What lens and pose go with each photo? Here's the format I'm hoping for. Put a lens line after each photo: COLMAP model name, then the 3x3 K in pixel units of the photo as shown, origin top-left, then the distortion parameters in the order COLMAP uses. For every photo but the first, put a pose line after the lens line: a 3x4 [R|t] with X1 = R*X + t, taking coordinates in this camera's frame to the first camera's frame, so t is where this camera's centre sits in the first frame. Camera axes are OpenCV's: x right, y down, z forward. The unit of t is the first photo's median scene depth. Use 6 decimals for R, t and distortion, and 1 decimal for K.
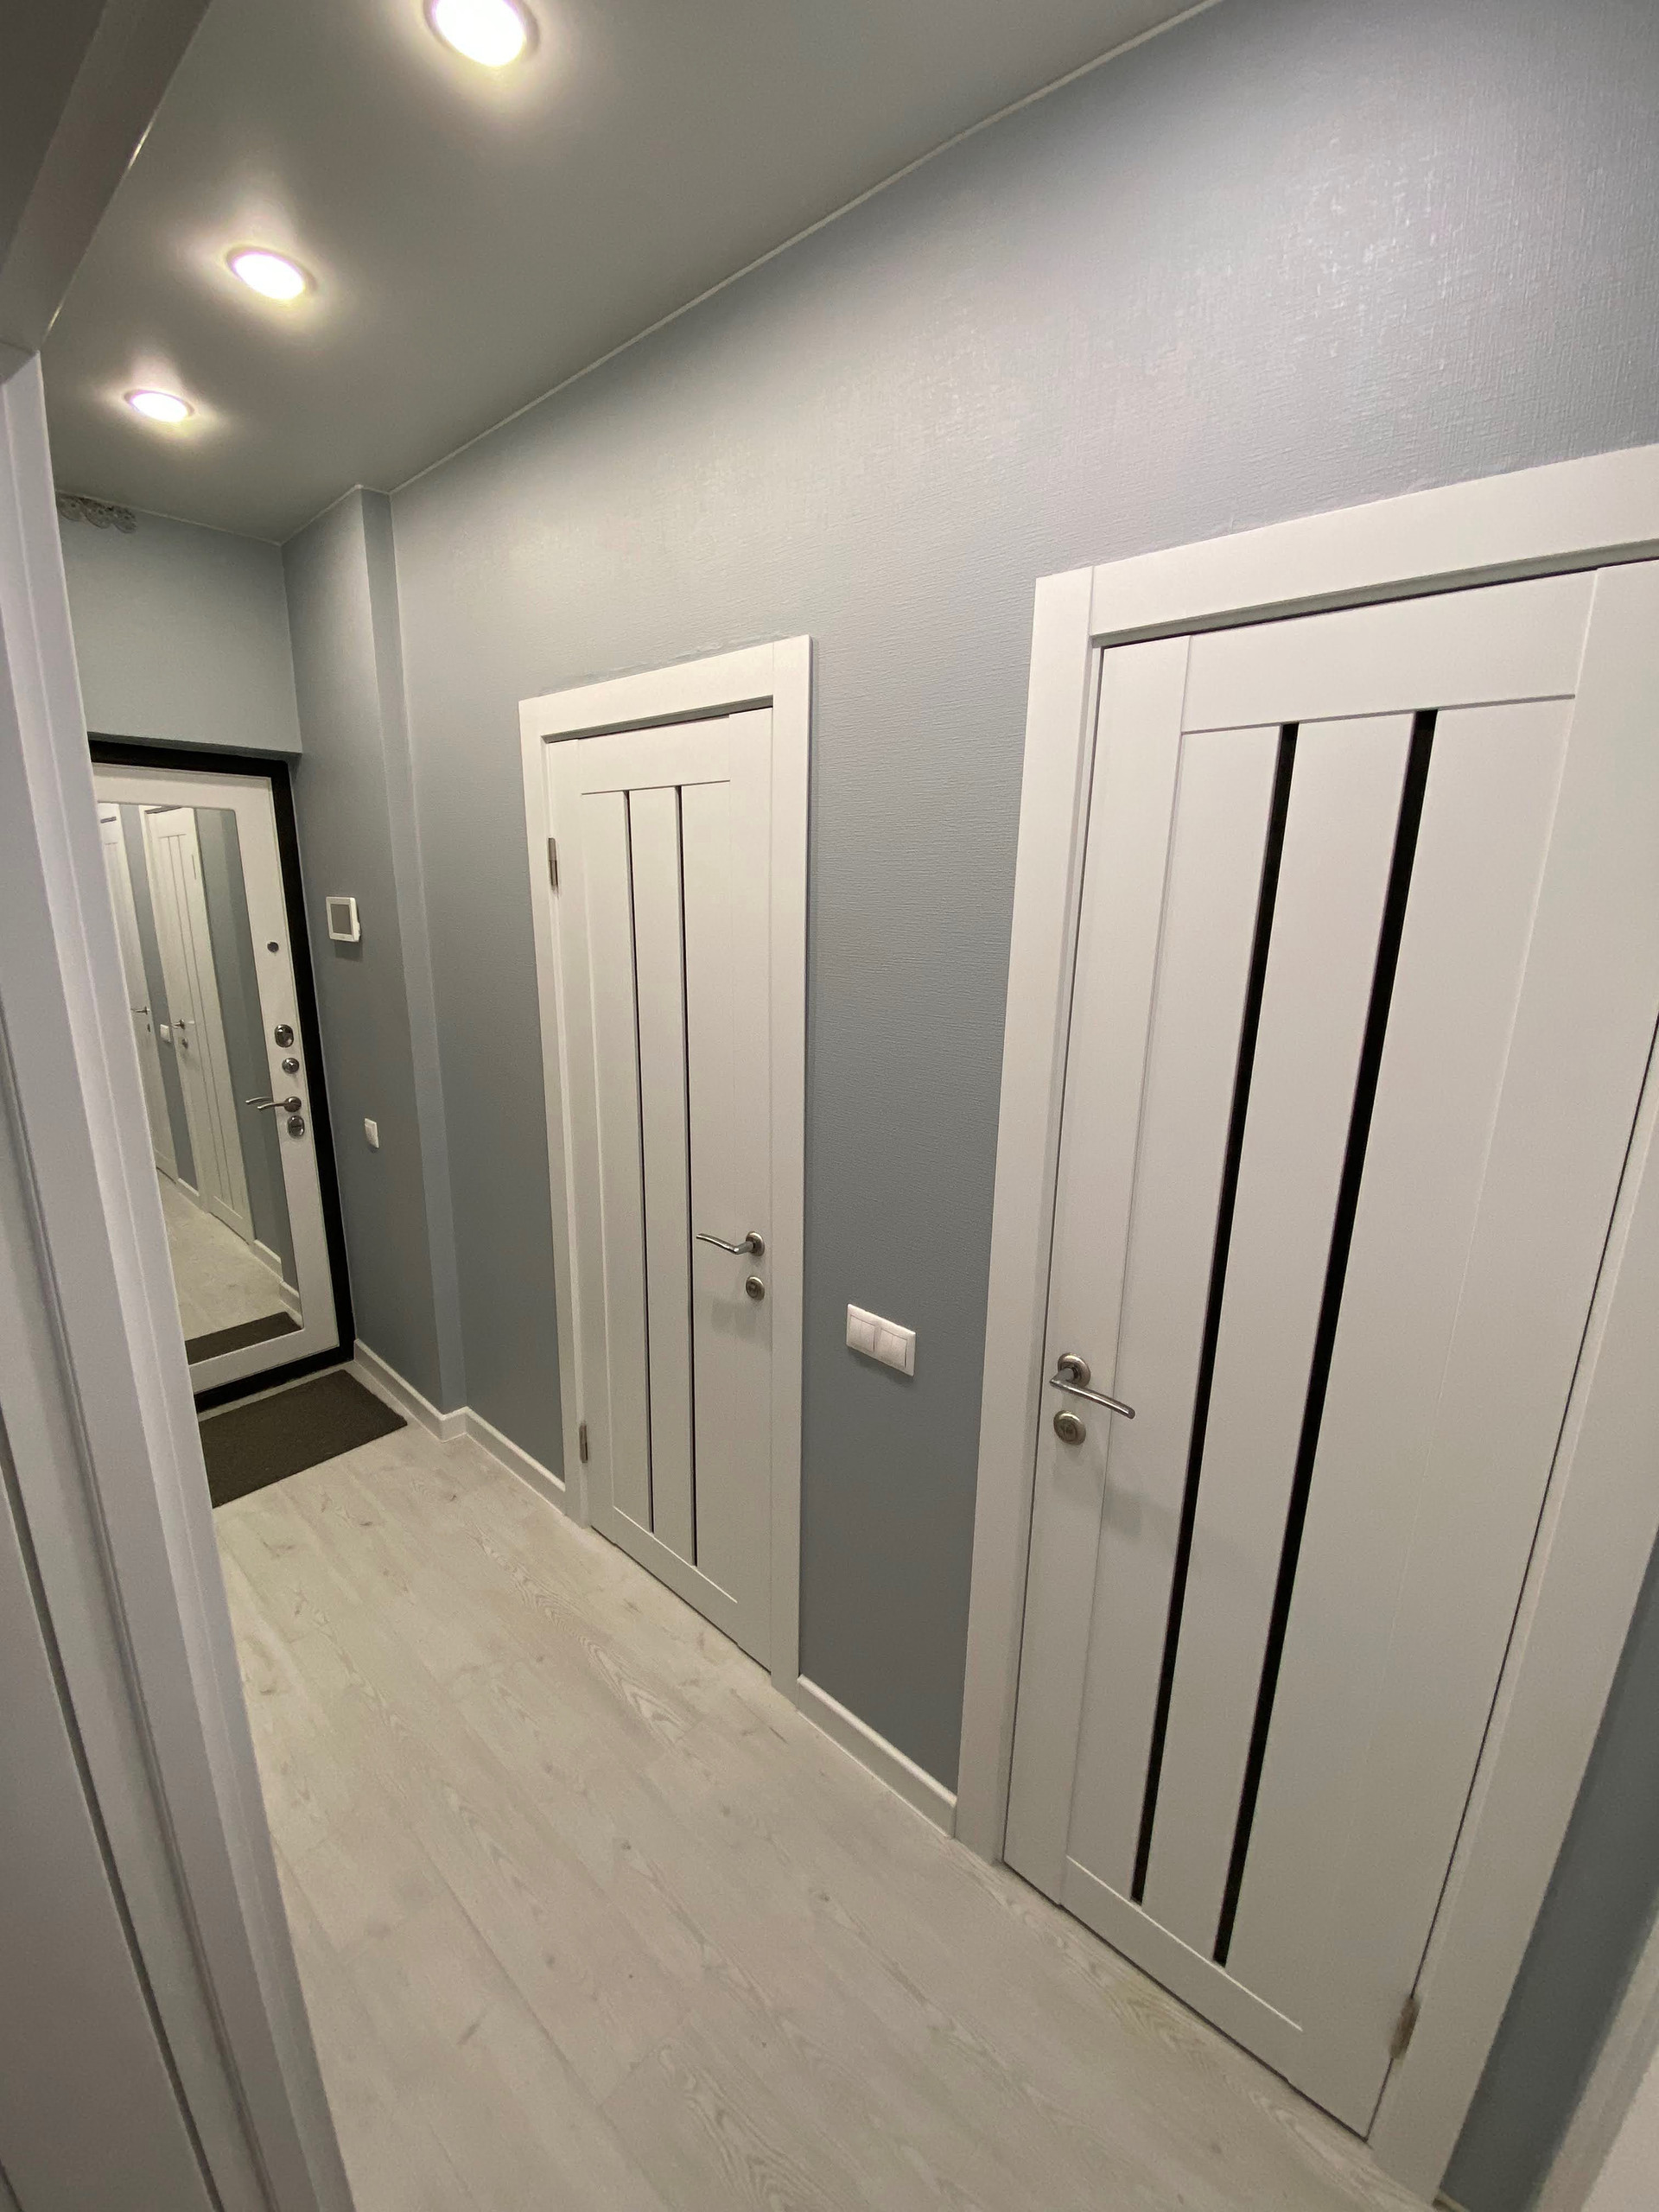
lens RADIAL K [[885.9, 0, 836.9], [0, 885.9, 1106.1], [0, 0, 1]] dist [0.000602, -0.014648]
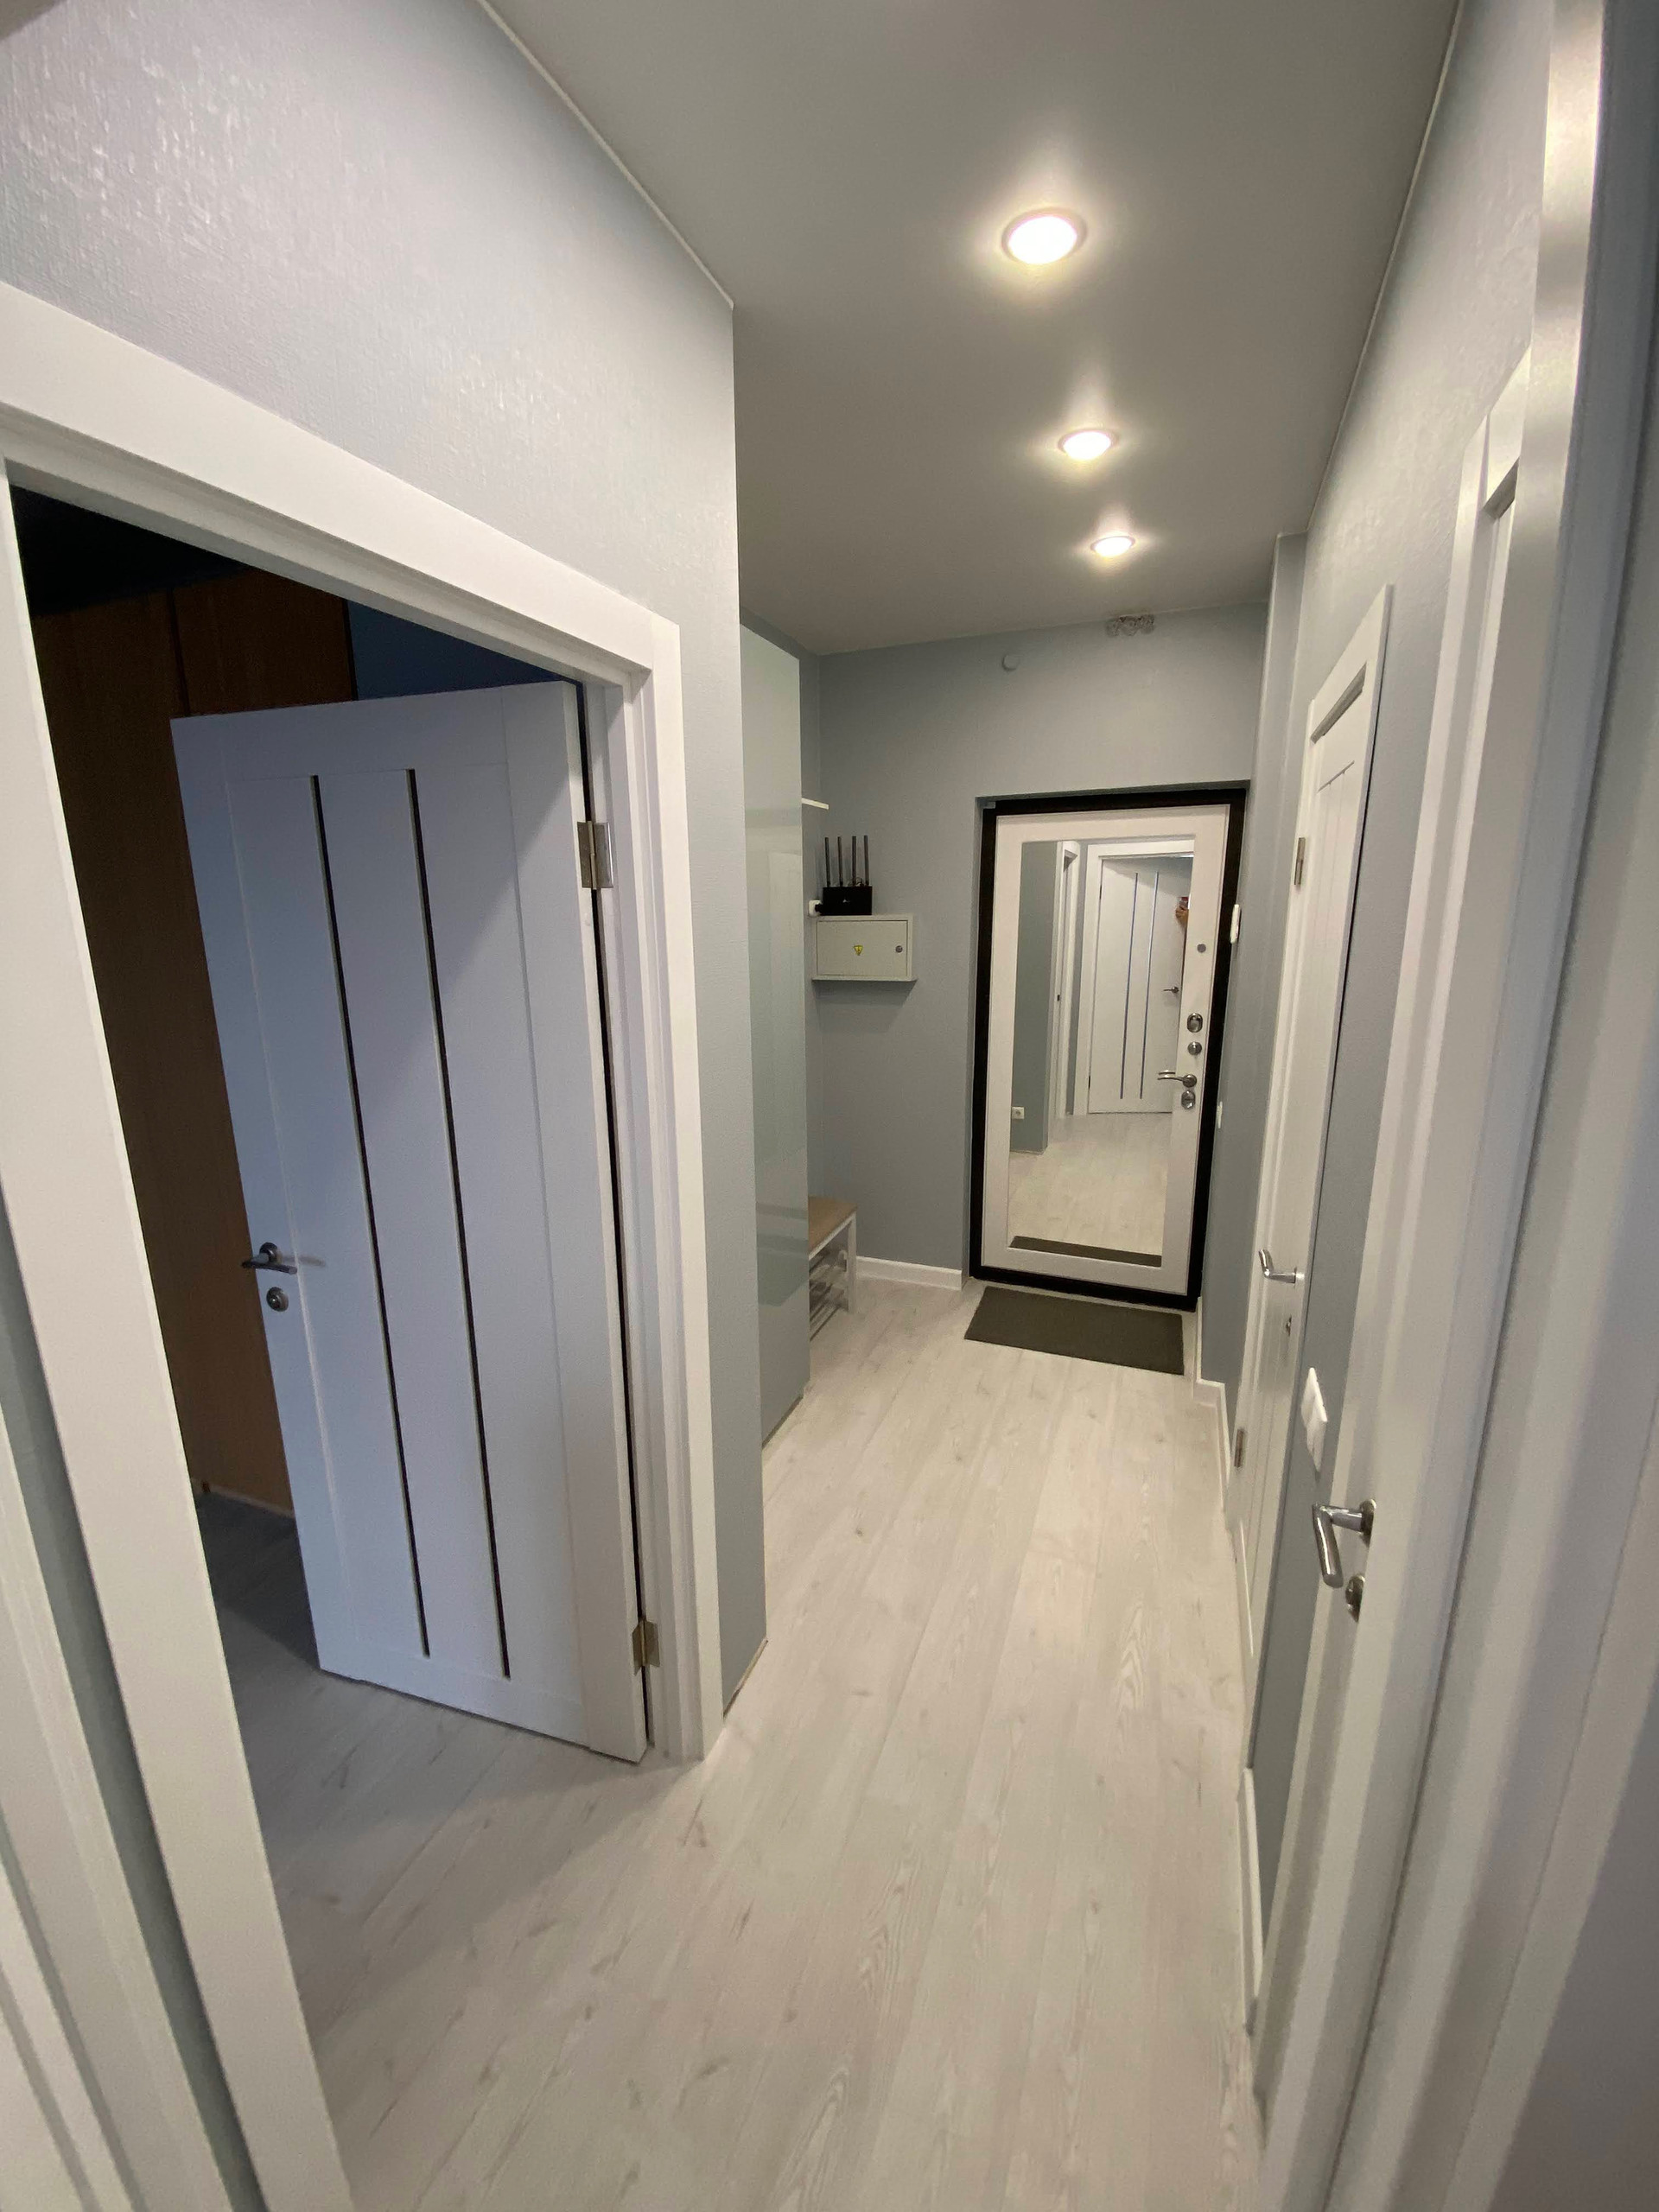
lens RADIAL K [[895.9, 0, 828.8], [0, 895.9, 1101.1], [0, 0, 1]] dist [0.031931, -0.024154]
pose [[0.347563, 0.183919, -0.919442, 0.353957], [-0.203132, 0.972057, 0.117657, -0.020576], [0.915389, 0.145875, 0.375211, 0.115360]]
